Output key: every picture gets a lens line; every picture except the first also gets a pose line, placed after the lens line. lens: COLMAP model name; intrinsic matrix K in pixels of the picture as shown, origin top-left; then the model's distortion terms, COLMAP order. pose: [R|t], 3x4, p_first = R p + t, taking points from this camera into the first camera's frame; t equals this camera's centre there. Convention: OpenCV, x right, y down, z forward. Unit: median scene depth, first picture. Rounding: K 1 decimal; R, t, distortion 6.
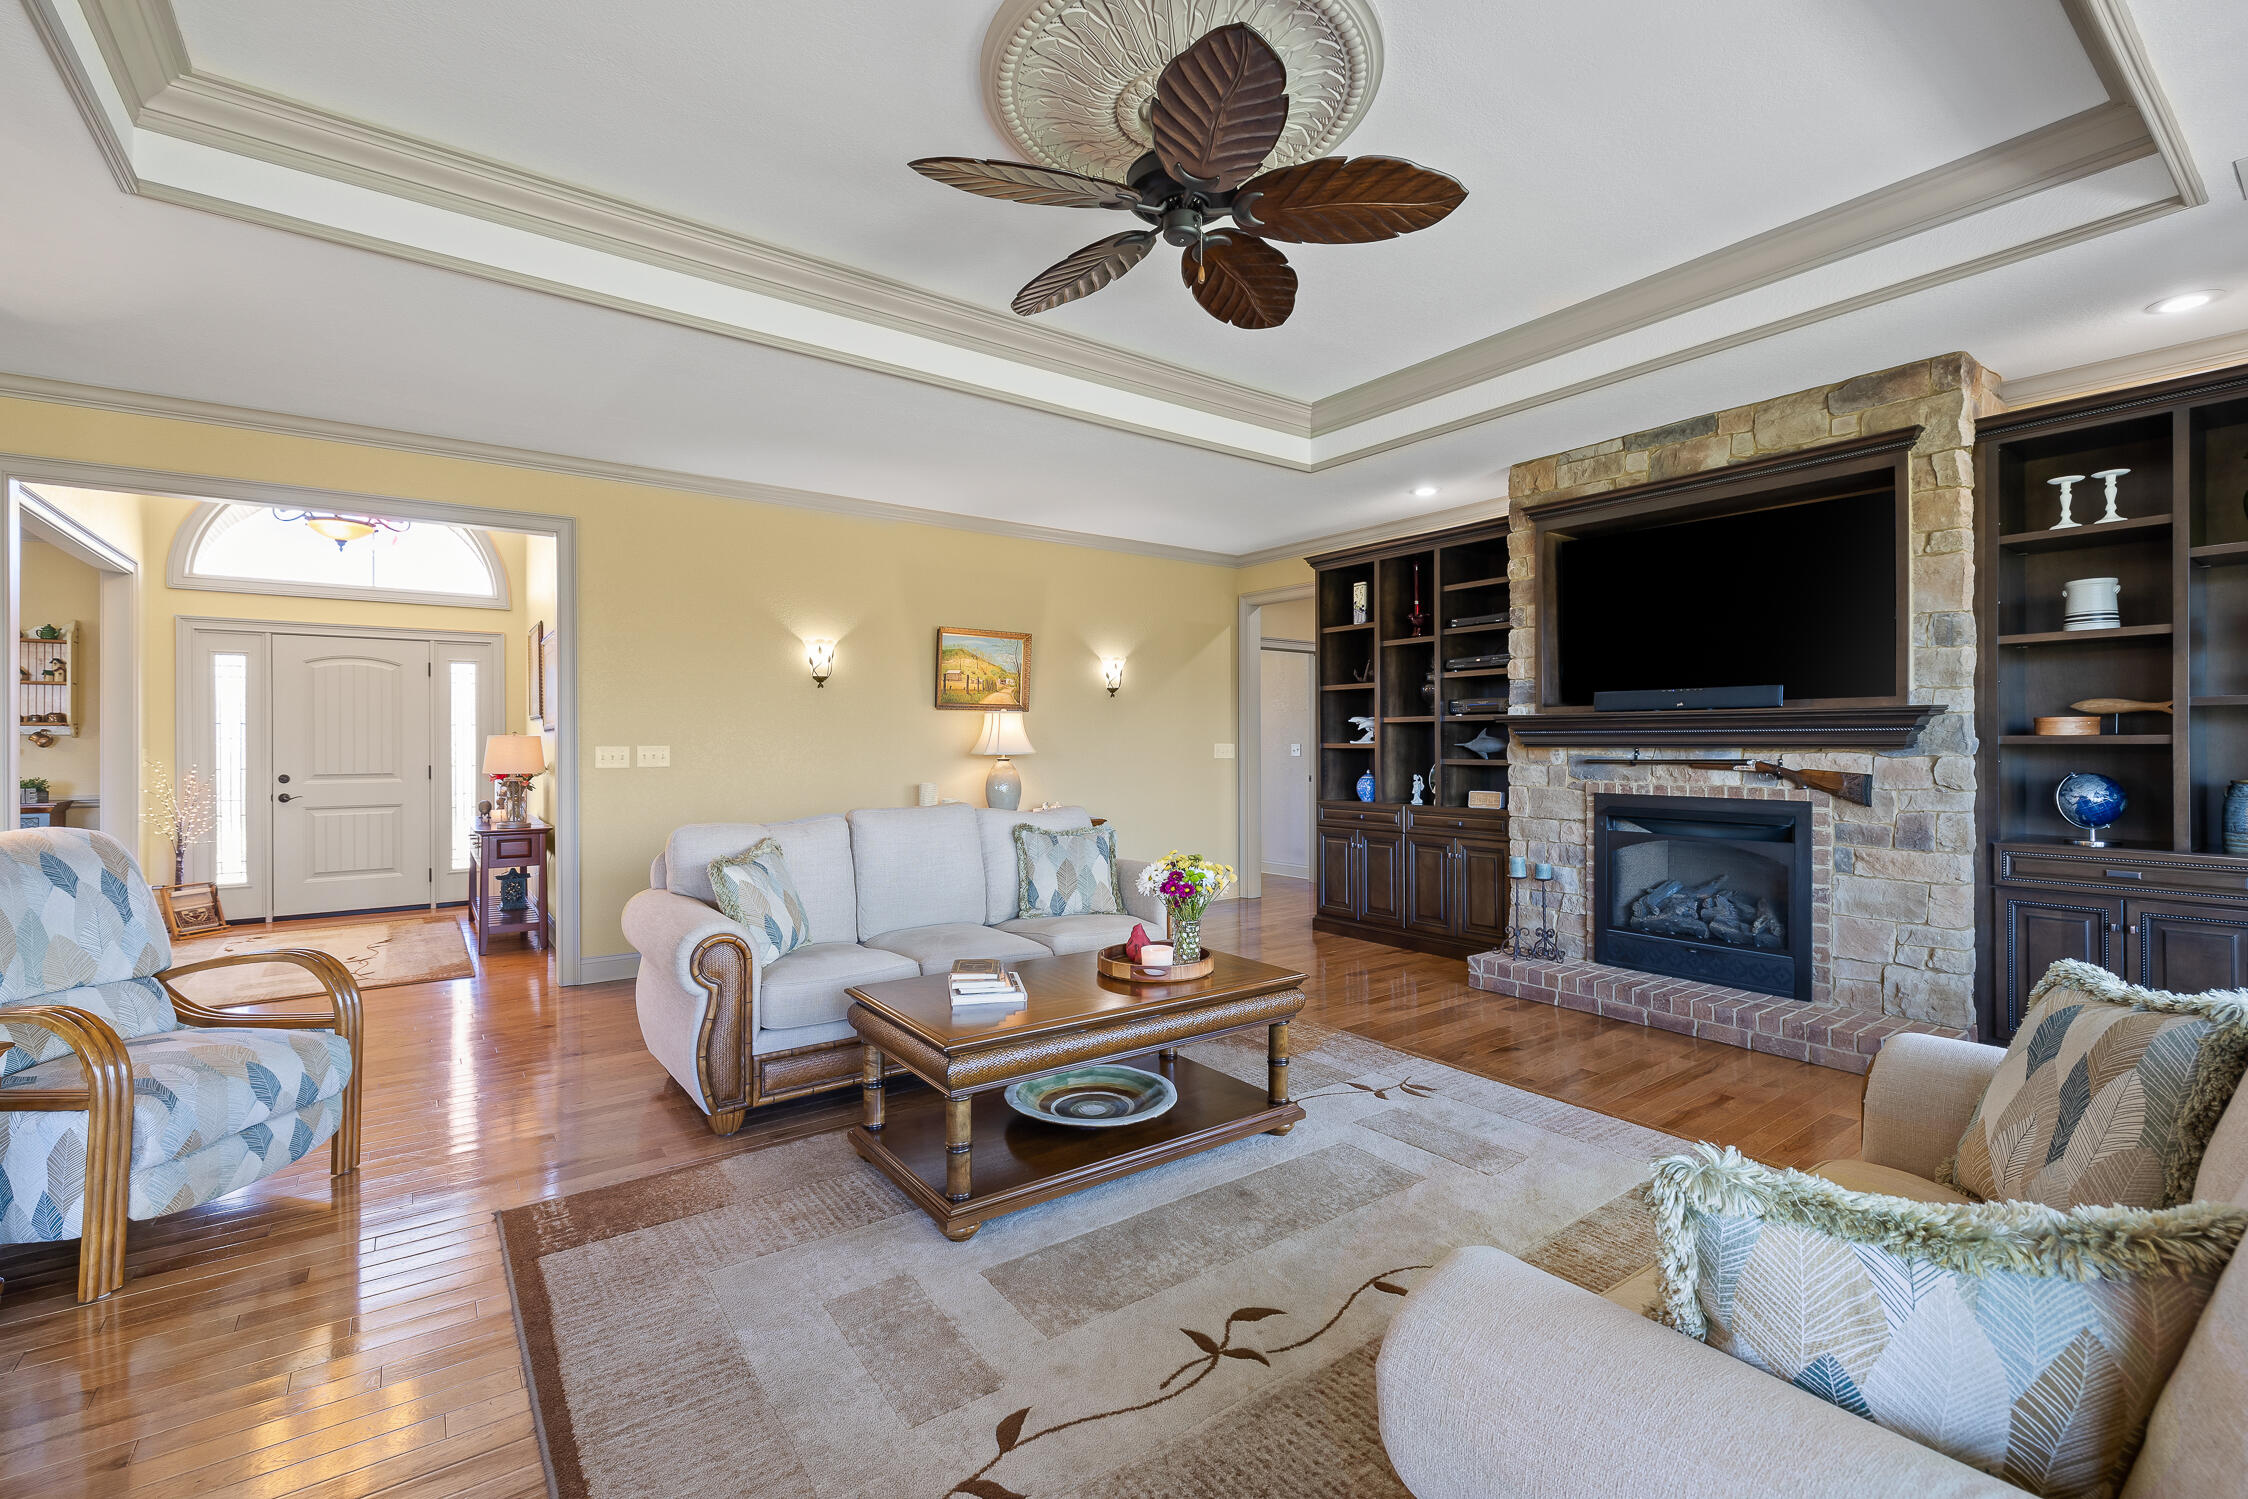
lens RADIAL K [[970.7, 0, 1122.1], [0, 970.7, 741.9], [0, 0, 1]] dist [0.001021, -0.000324]
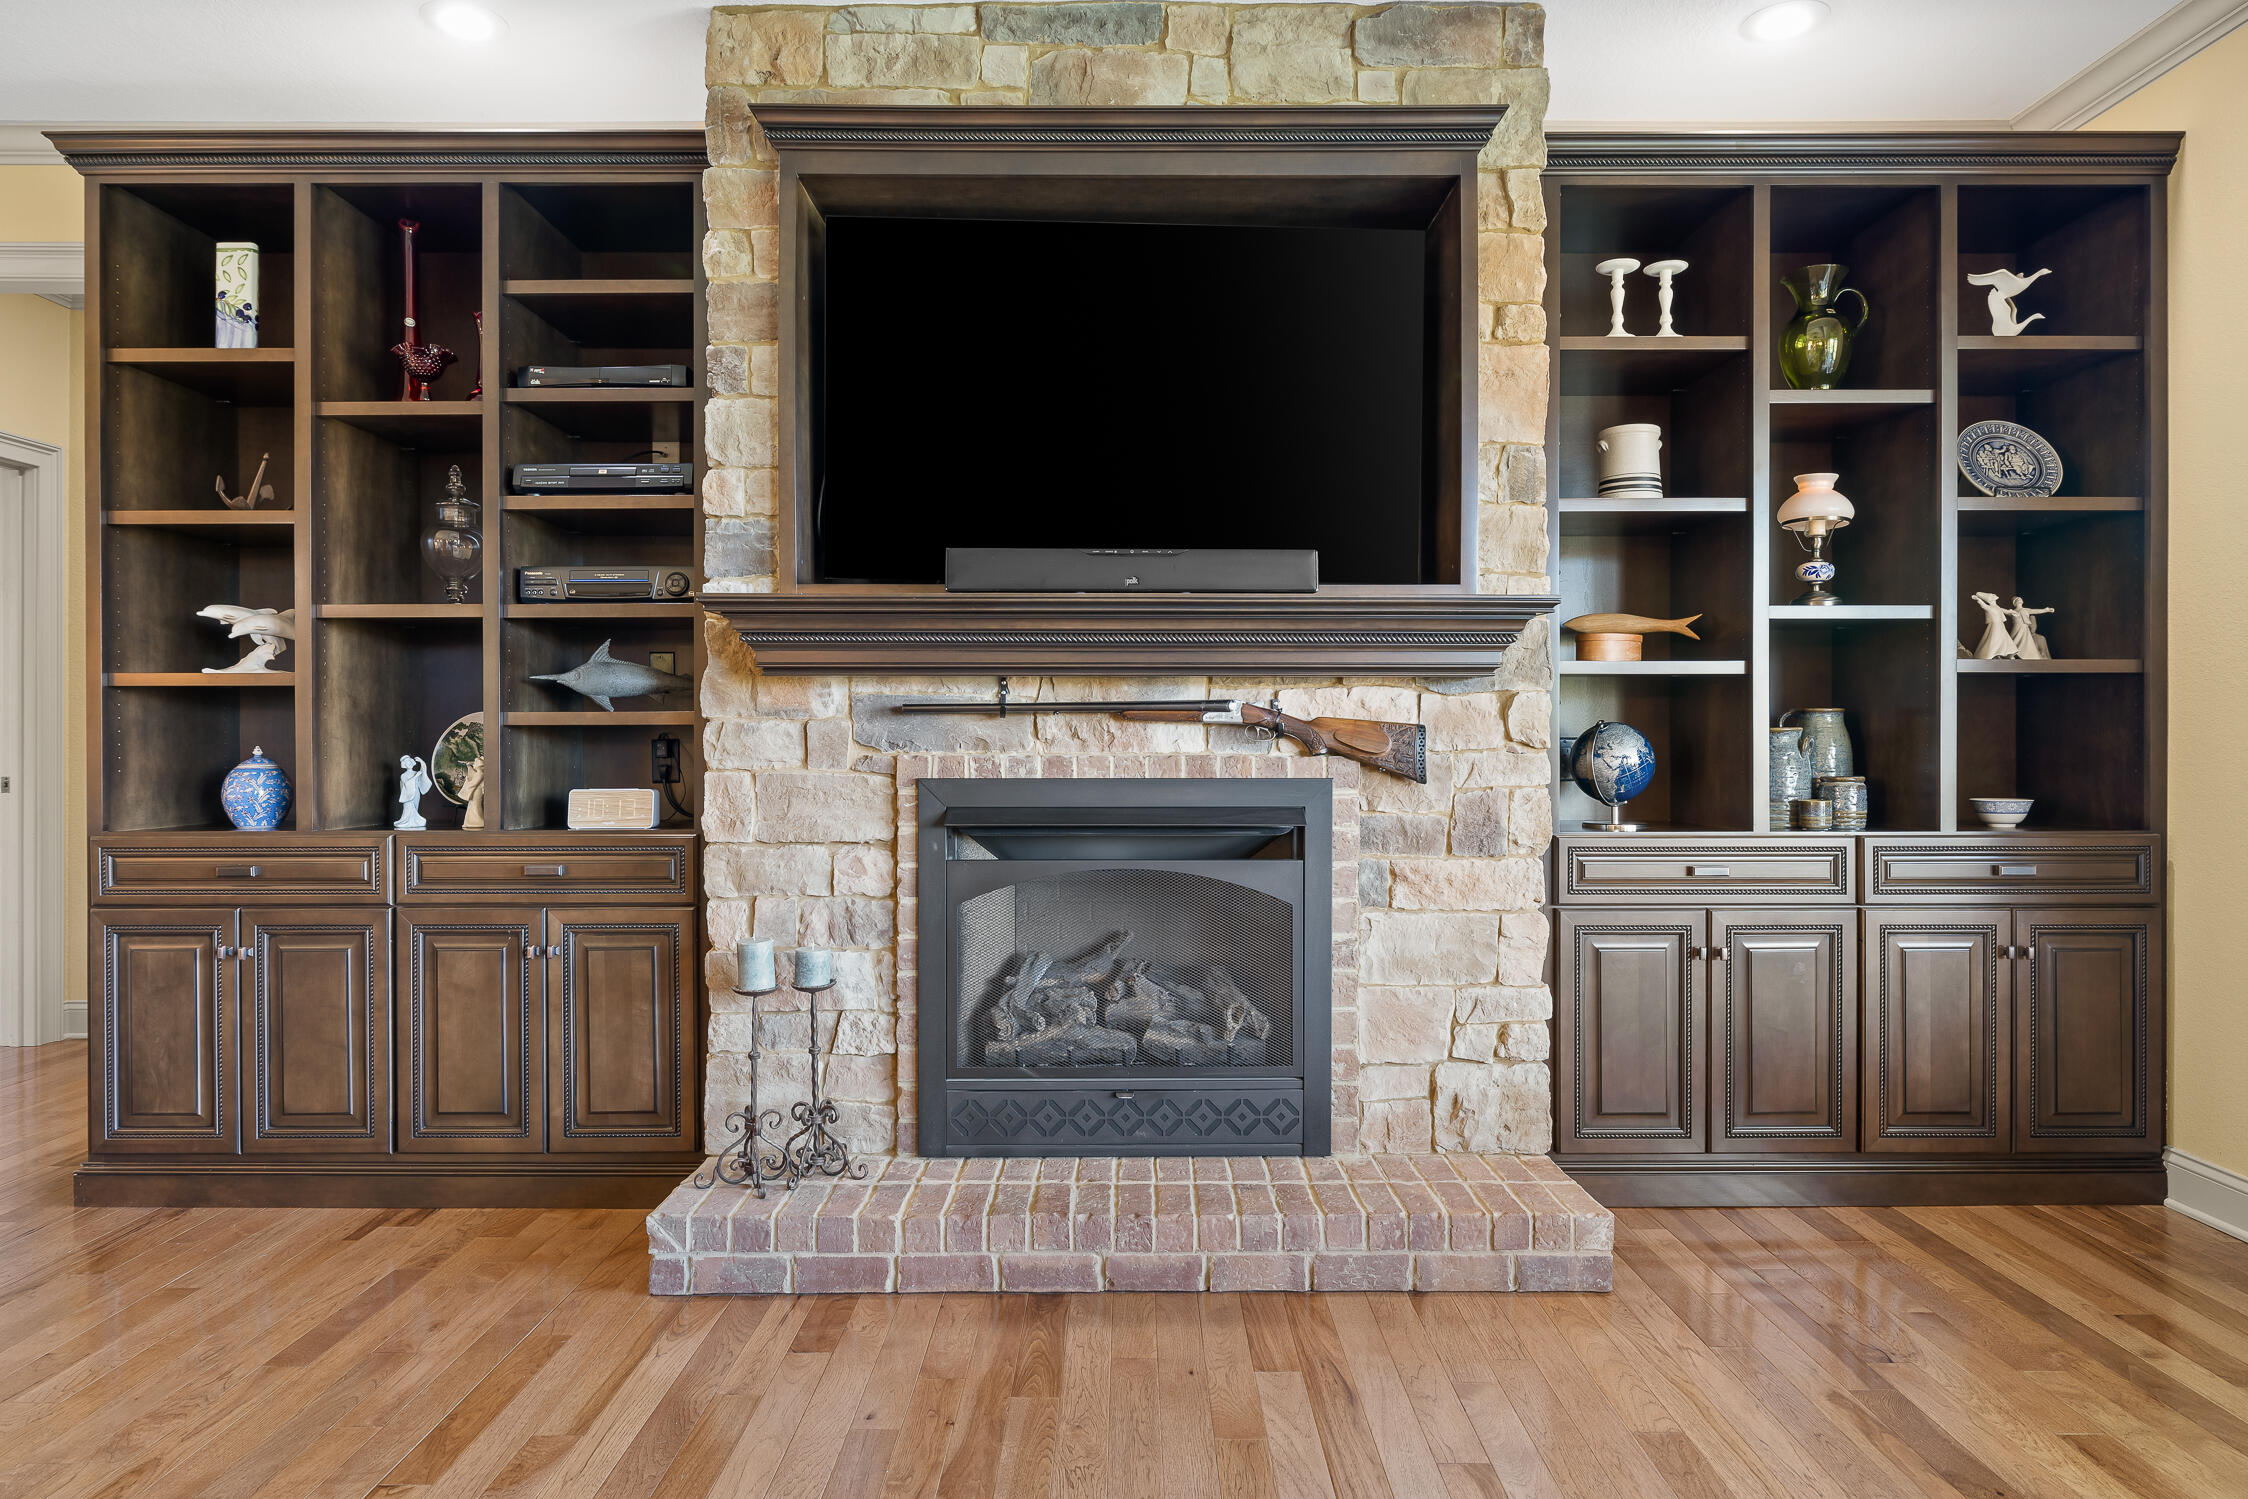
lens RADIAL K [[1338.4, 0, 1122.8], [0, 1338.4, 740.5], [0, 0, 1]] dist [-0.003356, 0.003324]
pose [[0.594556, 0.002436, 0.804051, 0.048726], [-0.001601, 0.999997, -0.001846, 0.037831], [-0.804053, -0.000189, 0.594558, 0.586437]]
